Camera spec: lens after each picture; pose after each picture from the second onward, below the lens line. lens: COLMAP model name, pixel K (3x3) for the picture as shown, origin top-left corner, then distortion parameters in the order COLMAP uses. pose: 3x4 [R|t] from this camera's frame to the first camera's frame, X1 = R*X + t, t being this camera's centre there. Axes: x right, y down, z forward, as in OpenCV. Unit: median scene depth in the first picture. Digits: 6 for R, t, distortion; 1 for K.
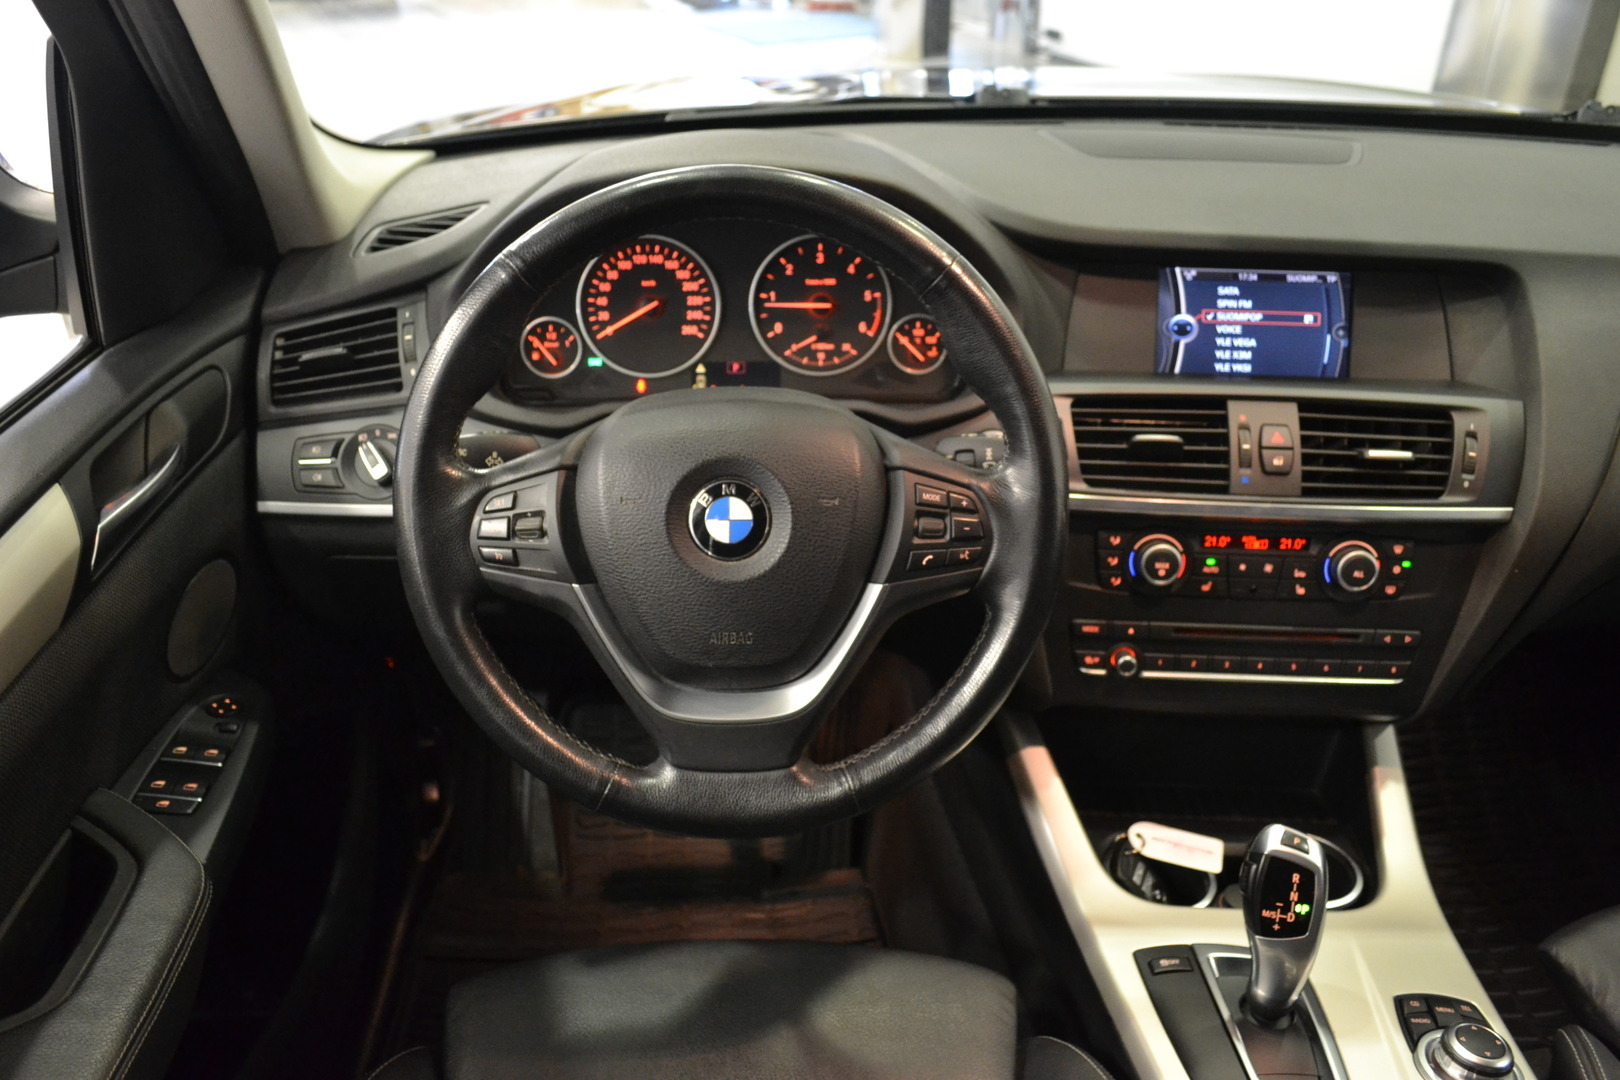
lens RADIAL K [[1370.9, 0, 808.7], [0, 1370.9, 540.1], [0, 0, 1]] dist [-0.049810, 0.042209]
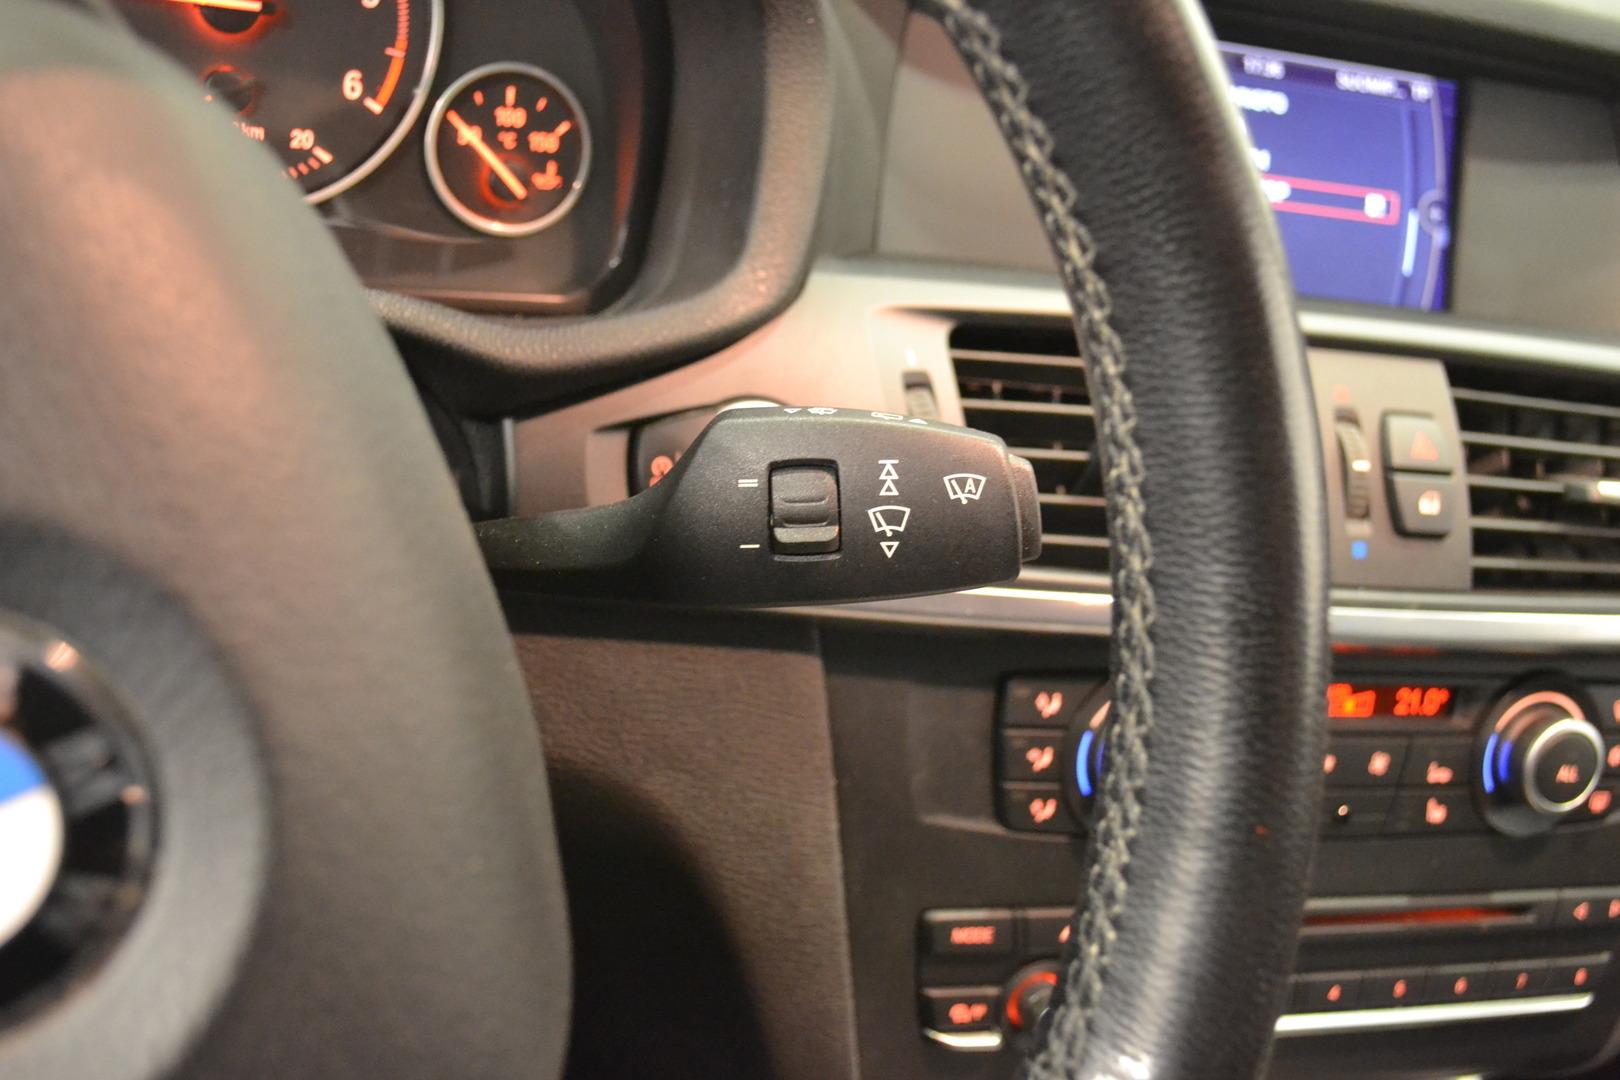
lens RADIAL K [[1843.8, 0, 819.8], [0, 1843.8, 555.2], [0, 0, 1]] dist [-0.032329, 0.000000]
pose [[0.920668, 0.008120, 0.390263, -0.033001], [-0.007636, 0.999967, -0.002791, -0.038972], [-0.390273, -0.000410, 0.920699, 0.555794]]
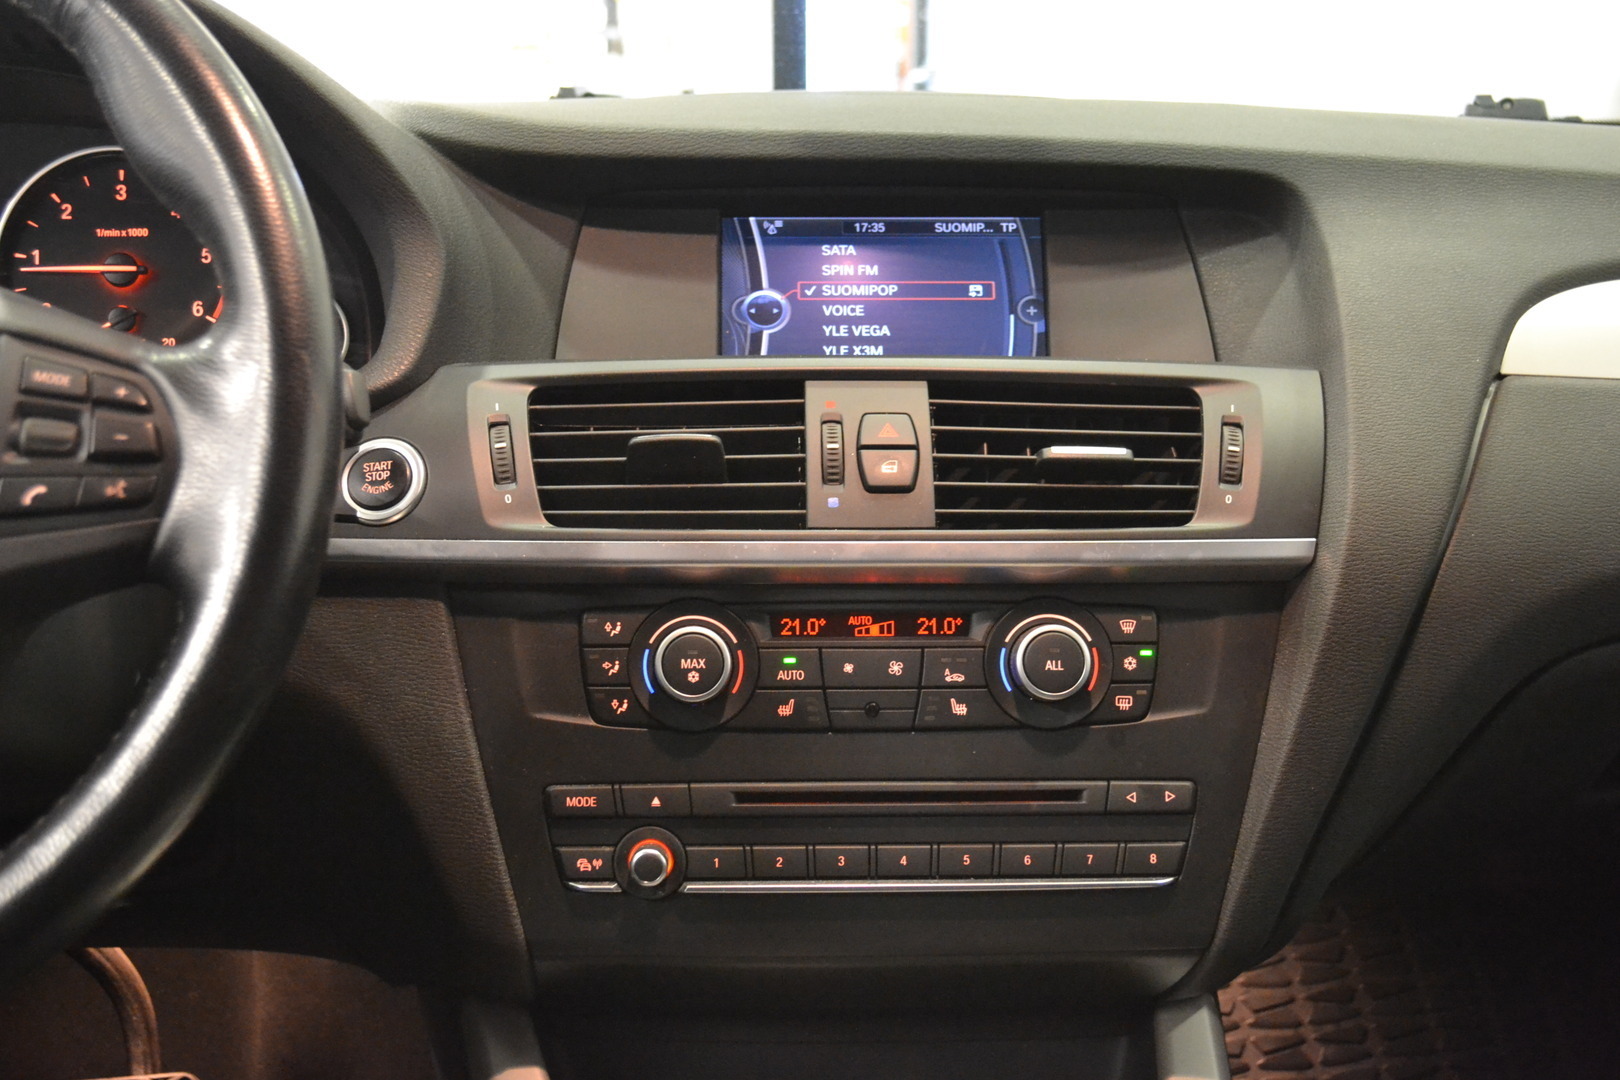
lens RADIAL K [[1958.0, 0, 828.4], [0, 1958.0, 491.9], [0, 0, 1]] dist [-0.023485, 0.000000]
pose [[0.996801, -0.024664, 0.076018, 0.251356], [0.046823, 0.951073, -0.305397, 0.190848], [-0.064766, 0.307980, 0.949186, 0.234911]]
